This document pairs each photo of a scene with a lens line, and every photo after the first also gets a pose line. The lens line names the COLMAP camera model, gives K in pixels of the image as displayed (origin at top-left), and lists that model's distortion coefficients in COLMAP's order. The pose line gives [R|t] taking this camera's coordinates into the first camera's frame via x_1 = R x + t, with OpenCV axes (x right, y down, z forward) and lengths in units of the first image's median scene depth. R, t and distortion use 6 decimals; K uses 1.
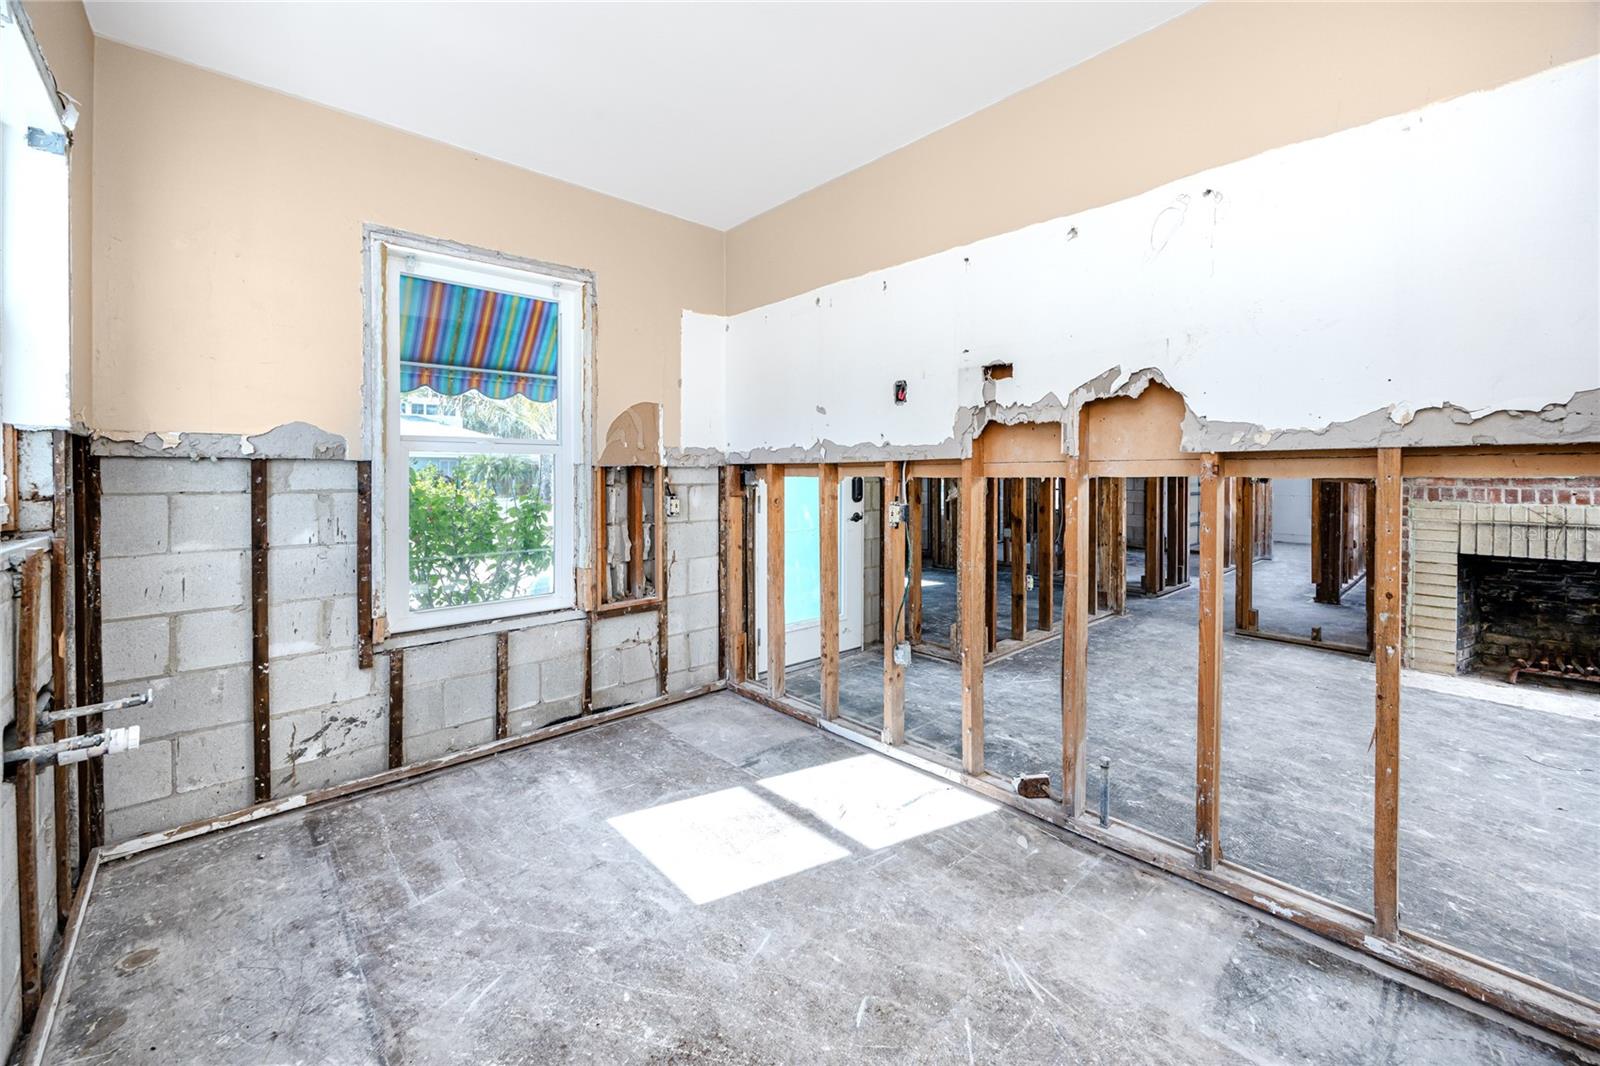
lens RADIAL K [[636.6, 0, 789.4], [0, 636.6, 471.6], [0, 0, 1]] dist [-0.004074, 0.001392]
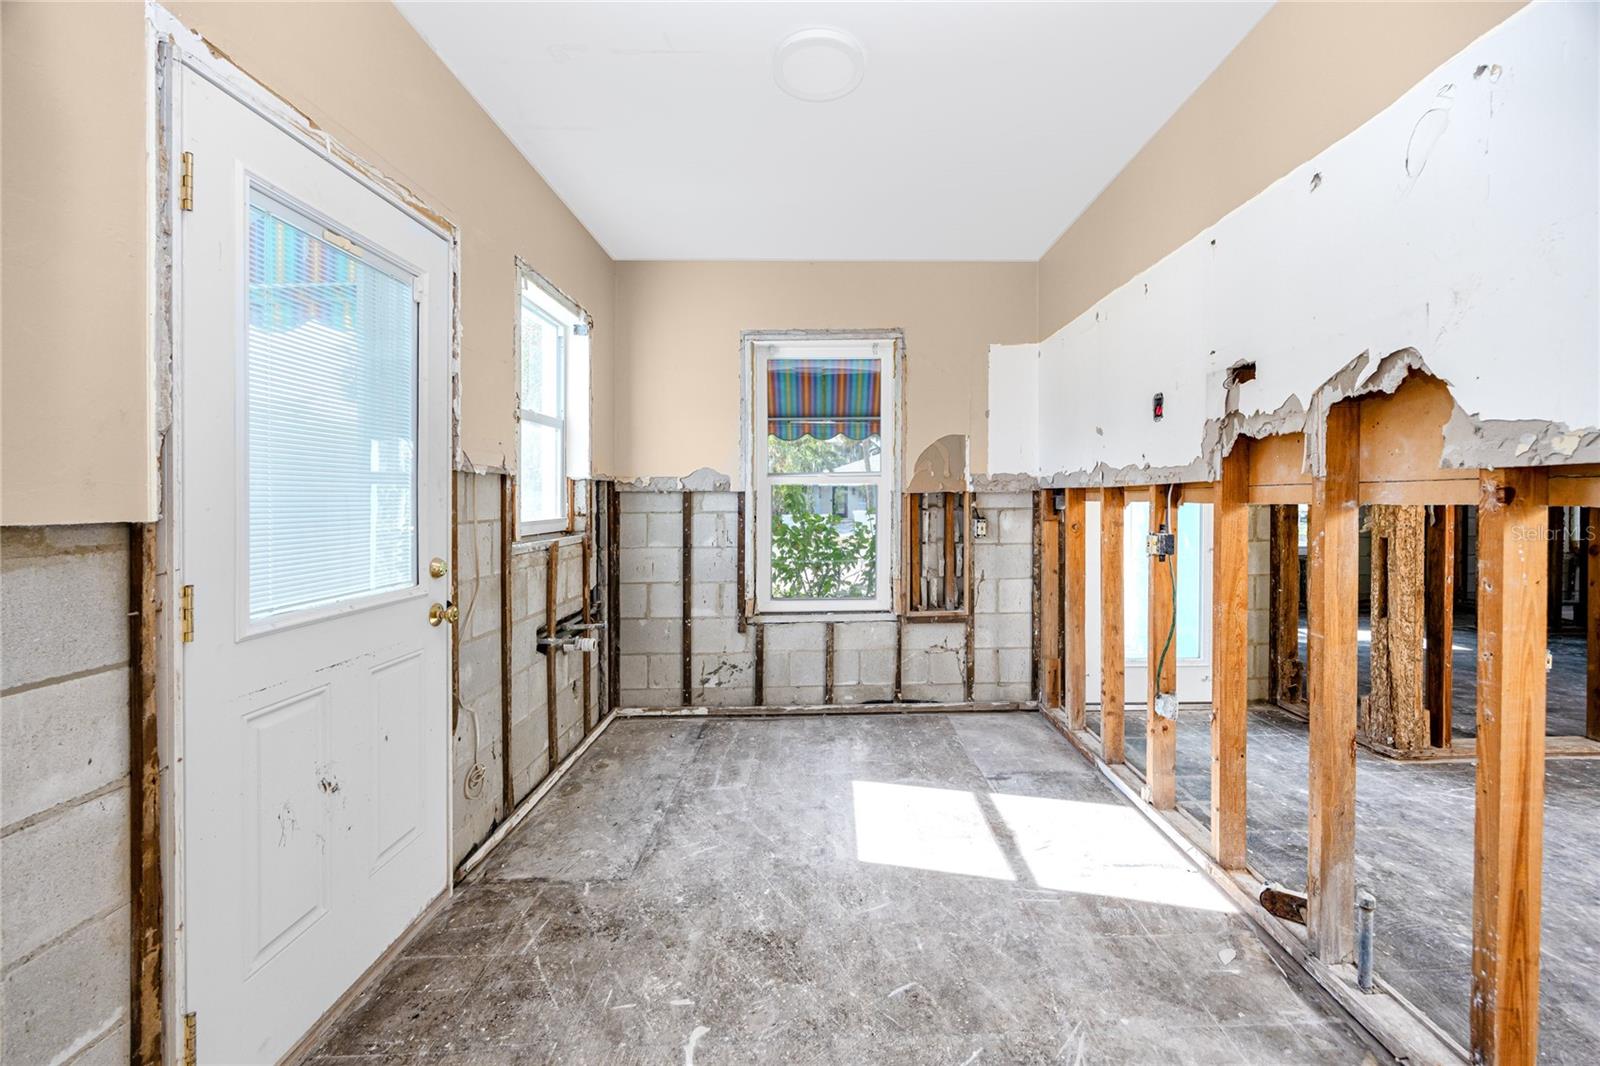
lens RADIAL K [[616.0, 0, 830.6], [0, 616.0, 487.4], [0, 0, 1]] dist [-0.004641, 0.000466]
pose [[0.749965, -0.015700, -0.661291, 0.448808], [0.010592, 0.999875, -0.011726, -0.008544], [0.661392, 0.001789, 0.750038, 0.068243]]
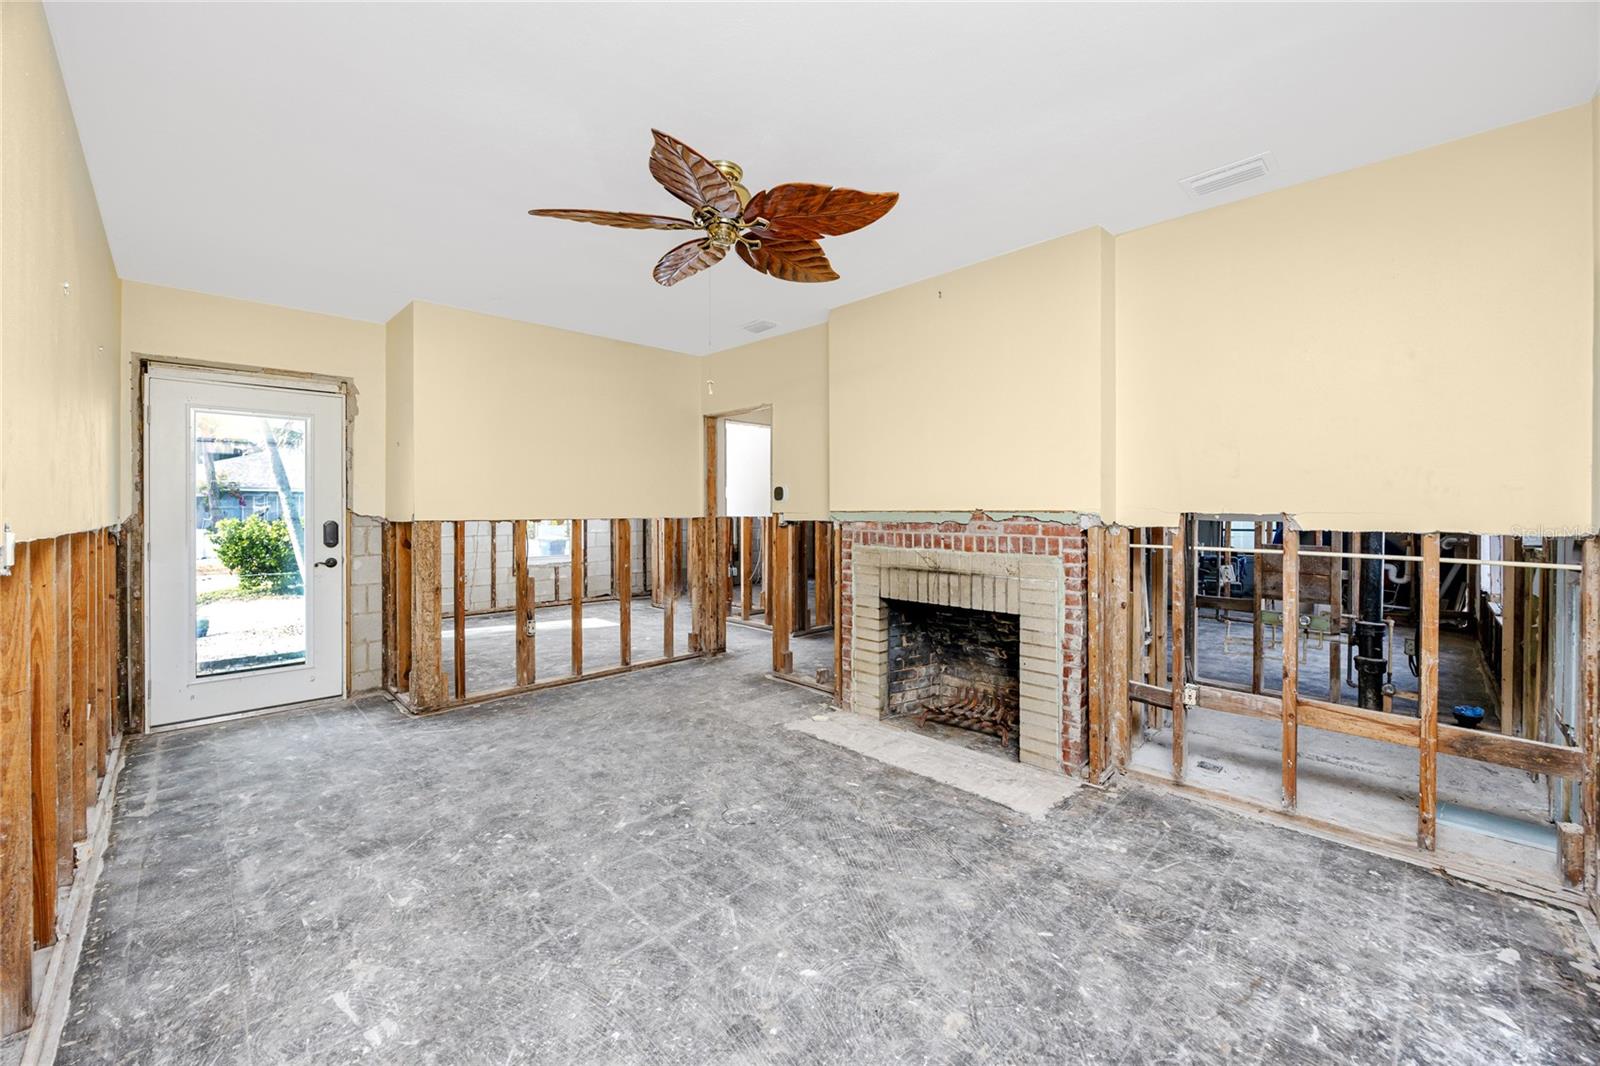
lens RADIAL K [[616.0, 0, 787.1], [0, 616.0, 512.2], [0, 0, 1]] dist [-0.004641, 0.000466]
pose [[0.999147, -0.001081, 0.041273, 1.366918], [0.000912, 0.999991, 0.004106, -0.015625], [-0.041277, -0.004065, 0.999139, 0.052595]]
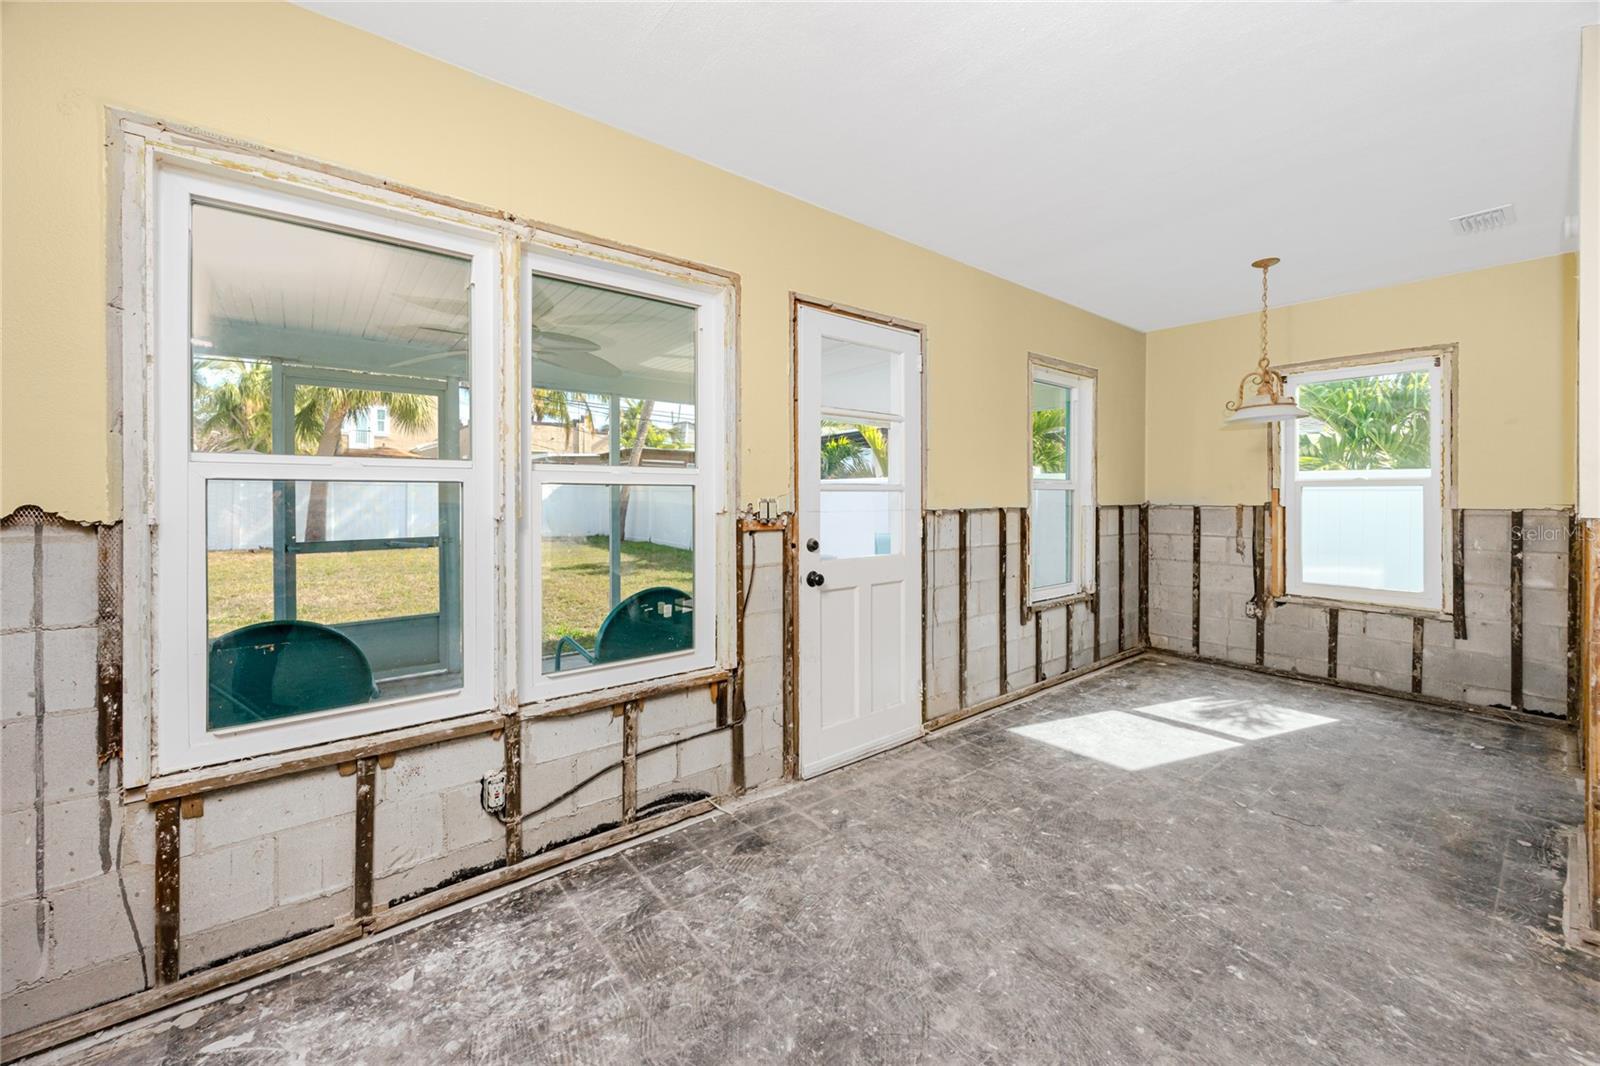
lens RADIAL K [[616.0, 0, 781.6], [0, 616.0, 500.5], [0, 0, 1]] dist [-0.004641, 0.000466]
pose [[-0.997930, -0.003933, 0.064183, 1.686703], [-0.003511, 0.999972, 0.006683, -0.008664], [-0.064208, 0.006444, -0.997916, 1.272102]]
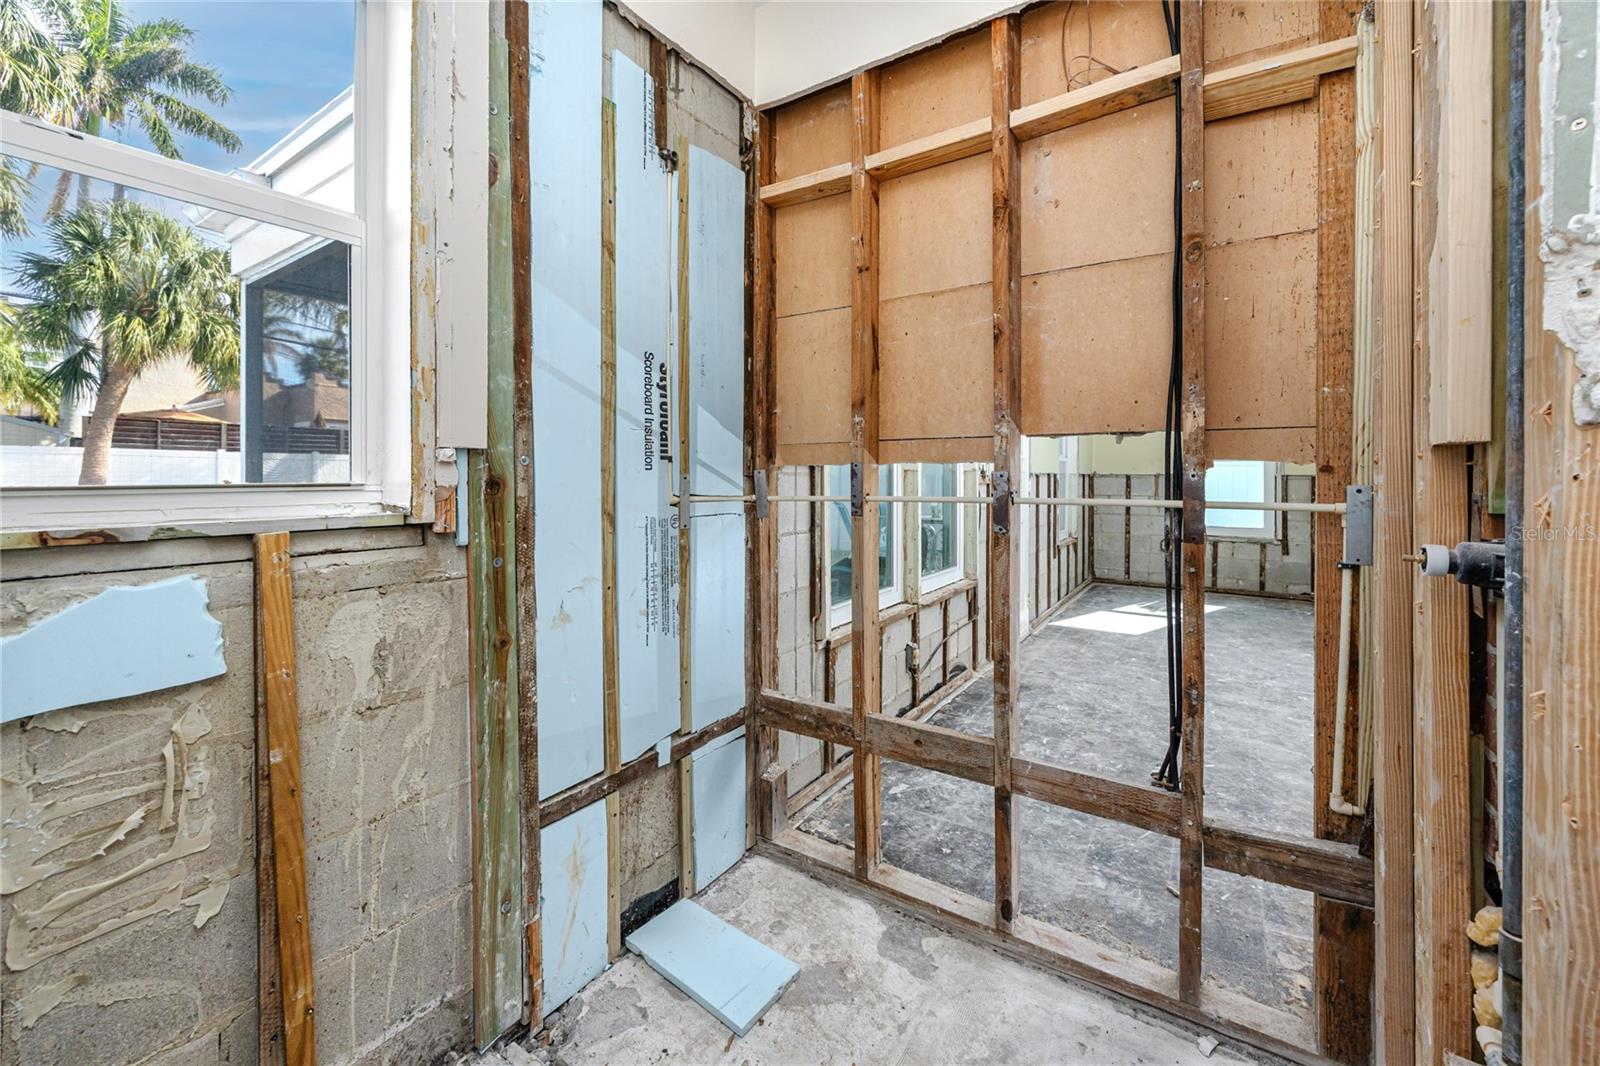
lens RADIAL K [[636.6, 0, 796.6], [0, 636.6, 478.4], [0, 0, 1]] dist [-0.004074, 0.001392]
pose [[-0.968312, -0.004648, -0.249701, 2.638239], [-0.005494, 0.999981, 0.002694, 0.031841], [0.249684, 0.003981, -0.968319, 1.634121]]
